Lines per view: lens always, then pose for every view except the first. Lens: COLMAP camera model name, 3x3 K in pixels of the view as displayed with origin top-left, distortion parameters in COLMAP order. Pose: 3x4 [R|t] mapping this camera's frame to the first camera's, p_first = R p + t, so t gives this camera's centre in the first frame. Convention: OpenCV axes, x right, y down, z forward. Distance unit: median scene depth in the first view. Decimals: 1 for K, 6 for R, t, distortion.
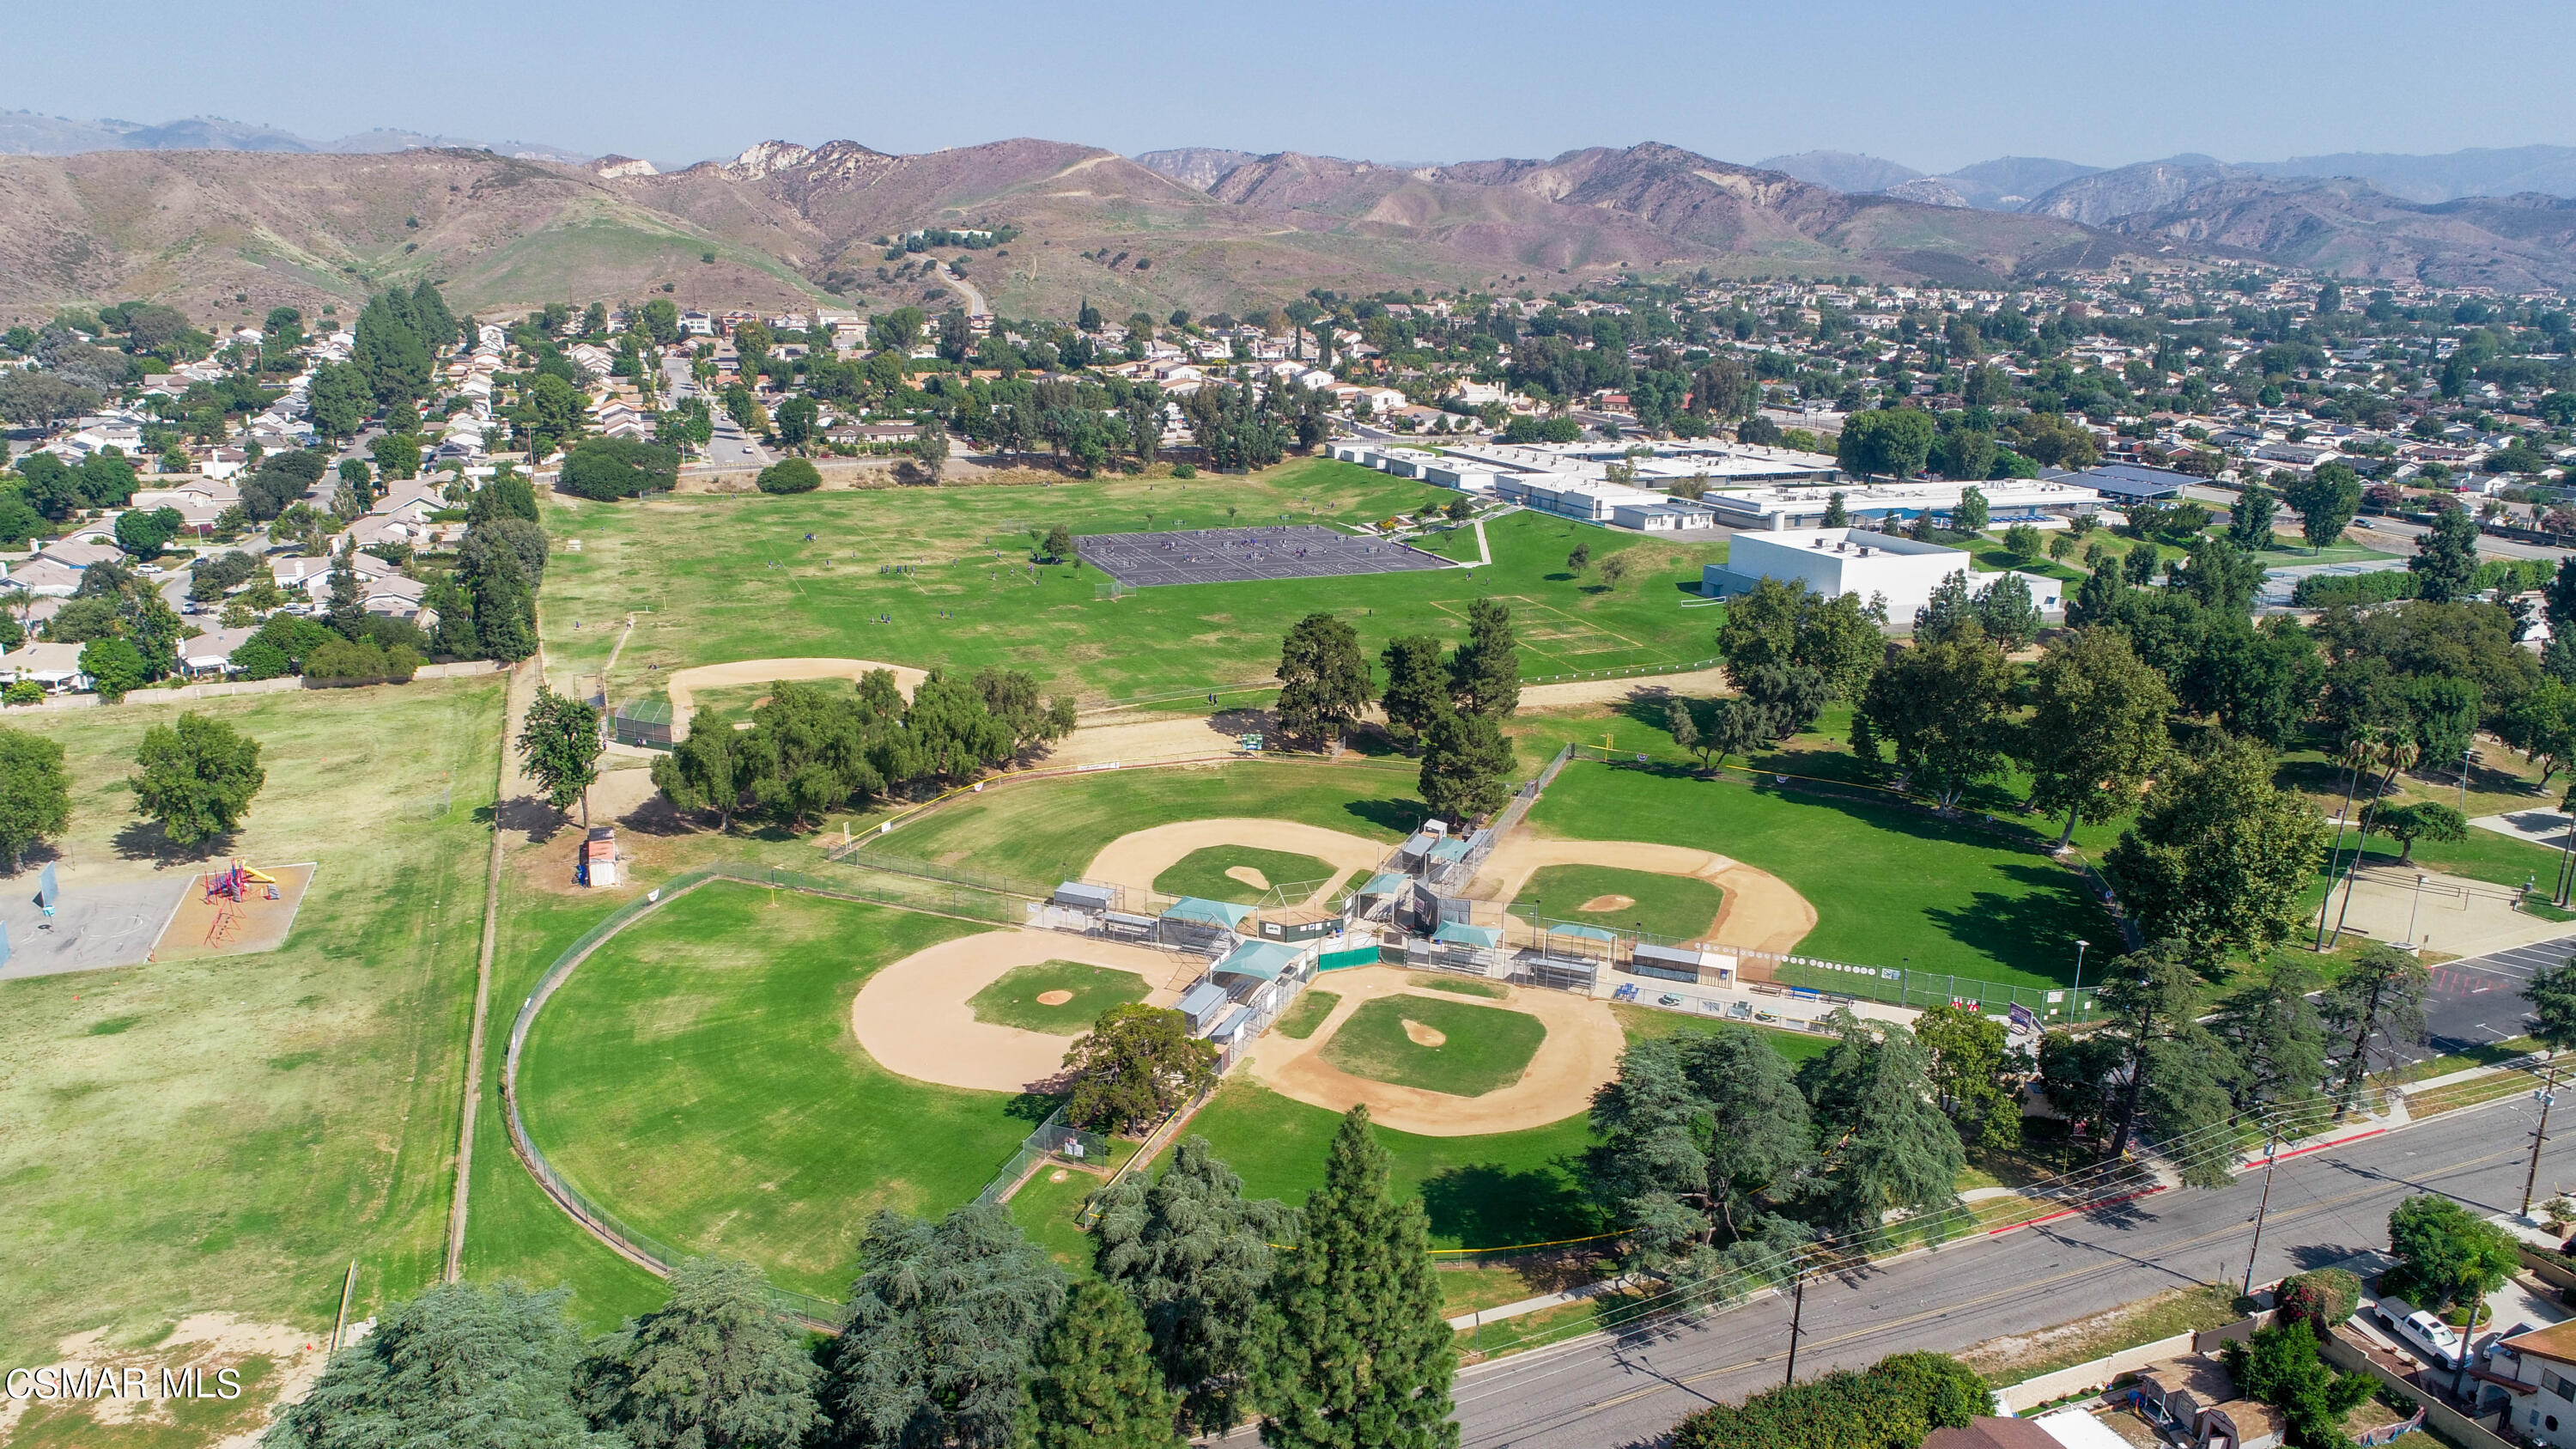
lens RADIAL K [[1730.4, 0, 1294.0], [0, 1730.4, 720.5], [0, 0, 1]] dist [-0.001914, -0.001814]
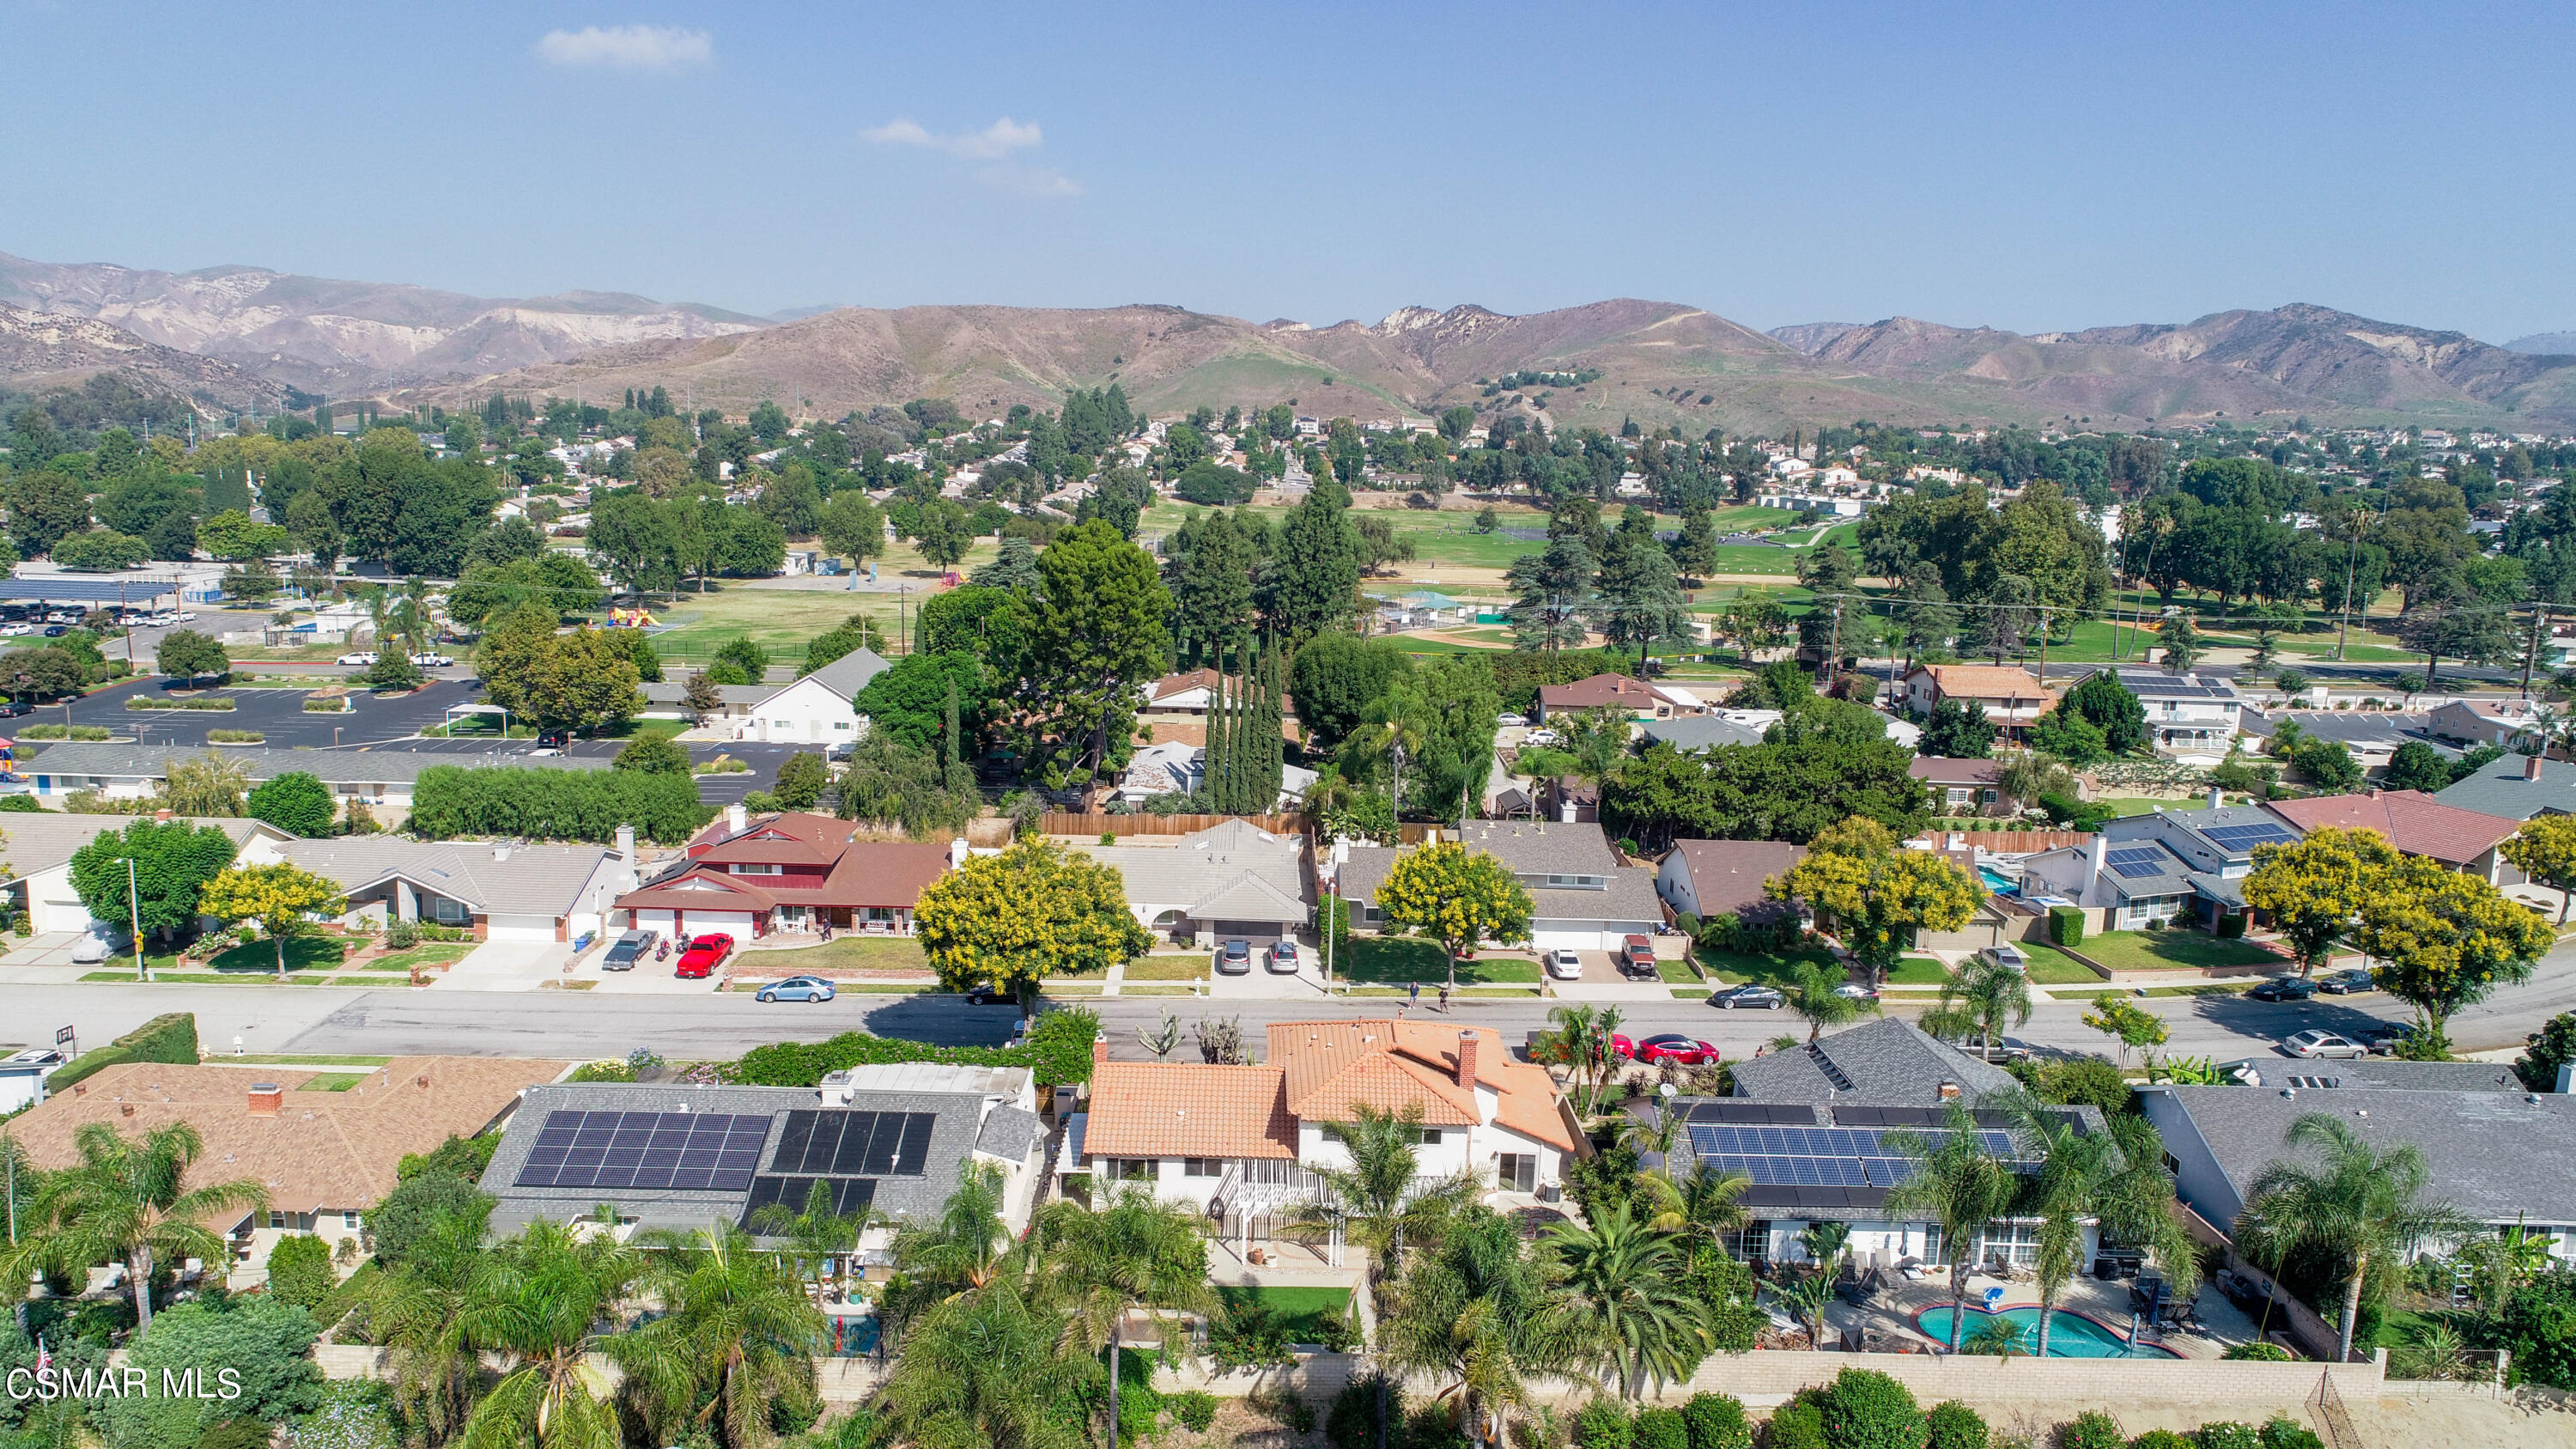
lens RADIAL K [[1730.4, 0, 1298.6], [0, 1730.4, 734.5], [0, 0, 1]] dist [-0.001914, -0.001814]
pose [[0.935019, 0.072475, -0.347112, 0.163514], [-0.104755, 0.991656, -0.075128, 0.142352], [0.338771, 0.106608, 0.934810, -0.250412]]
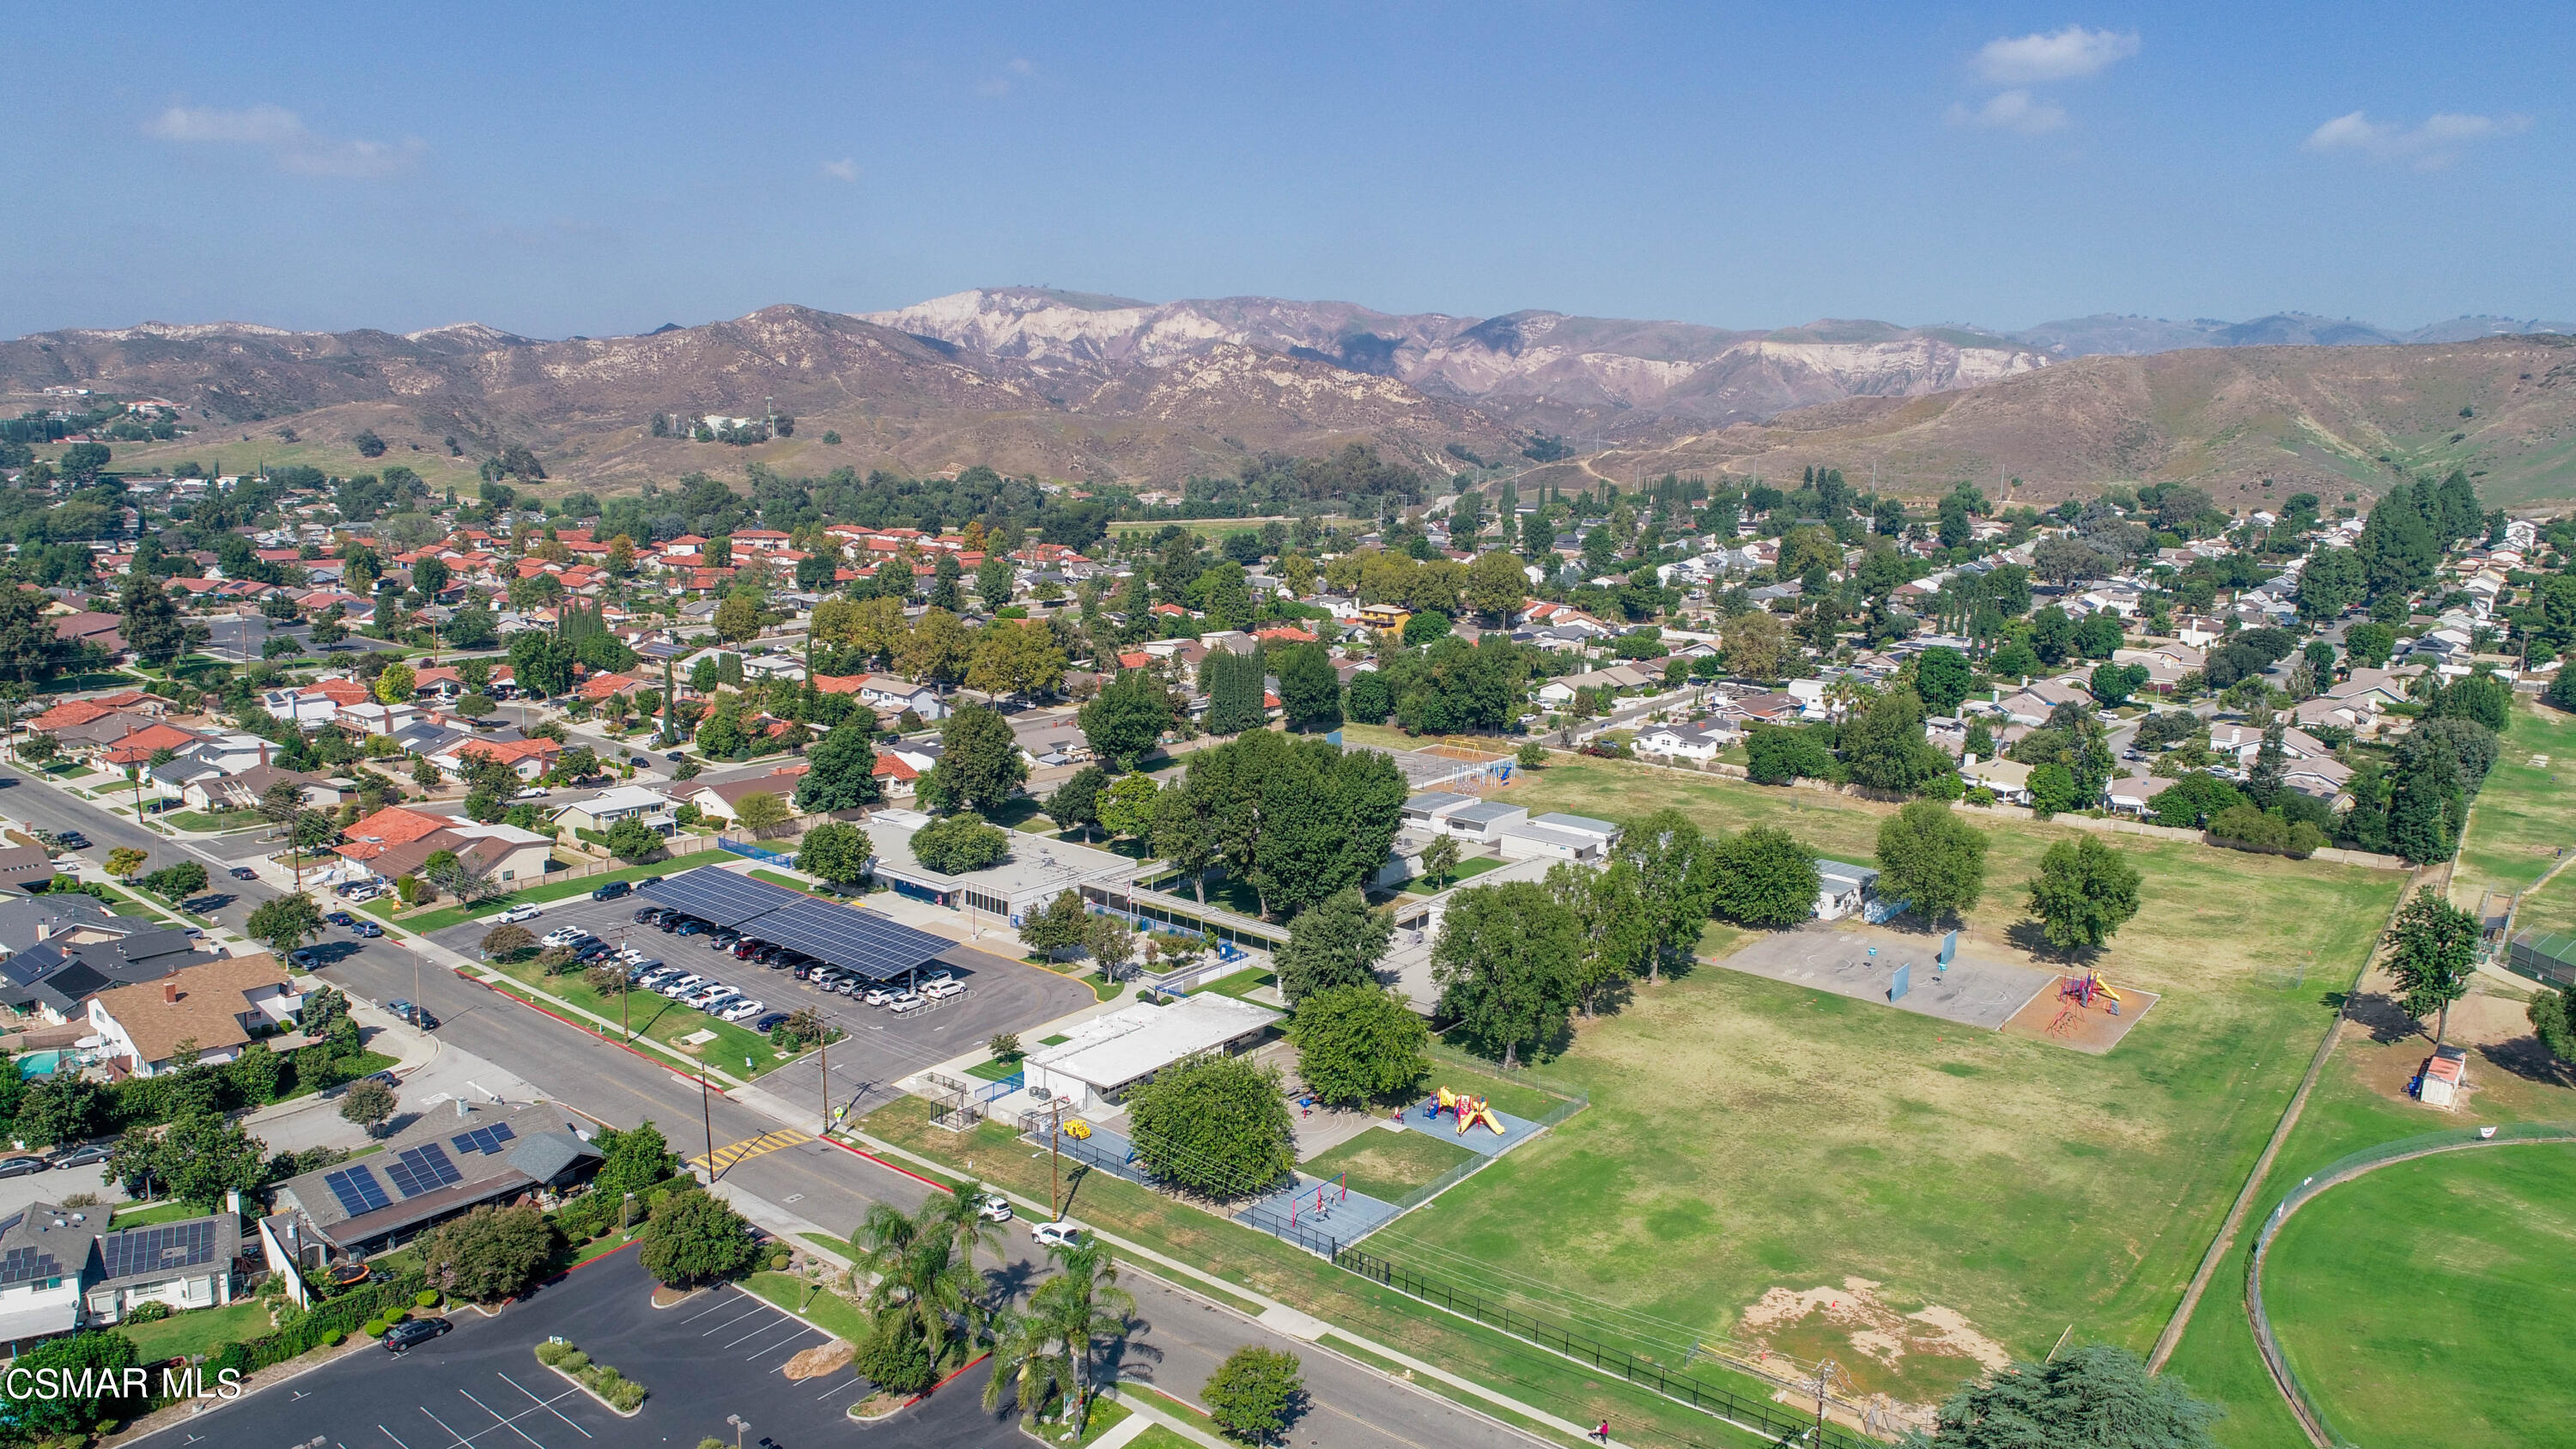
lens RADIAL K [[1730.4, 0, 1286.4], [0, 1730.4, 738.4], [0, 0, 1]] dist [-0.001914, -0.001814]
pose [[0.495461, 0.159167, -0.853923, 0.024172], [-0.238289, 0.970260, 0.042592, 0.004338], [0.835306, 0.182378, 0.518654, -0.017786]]
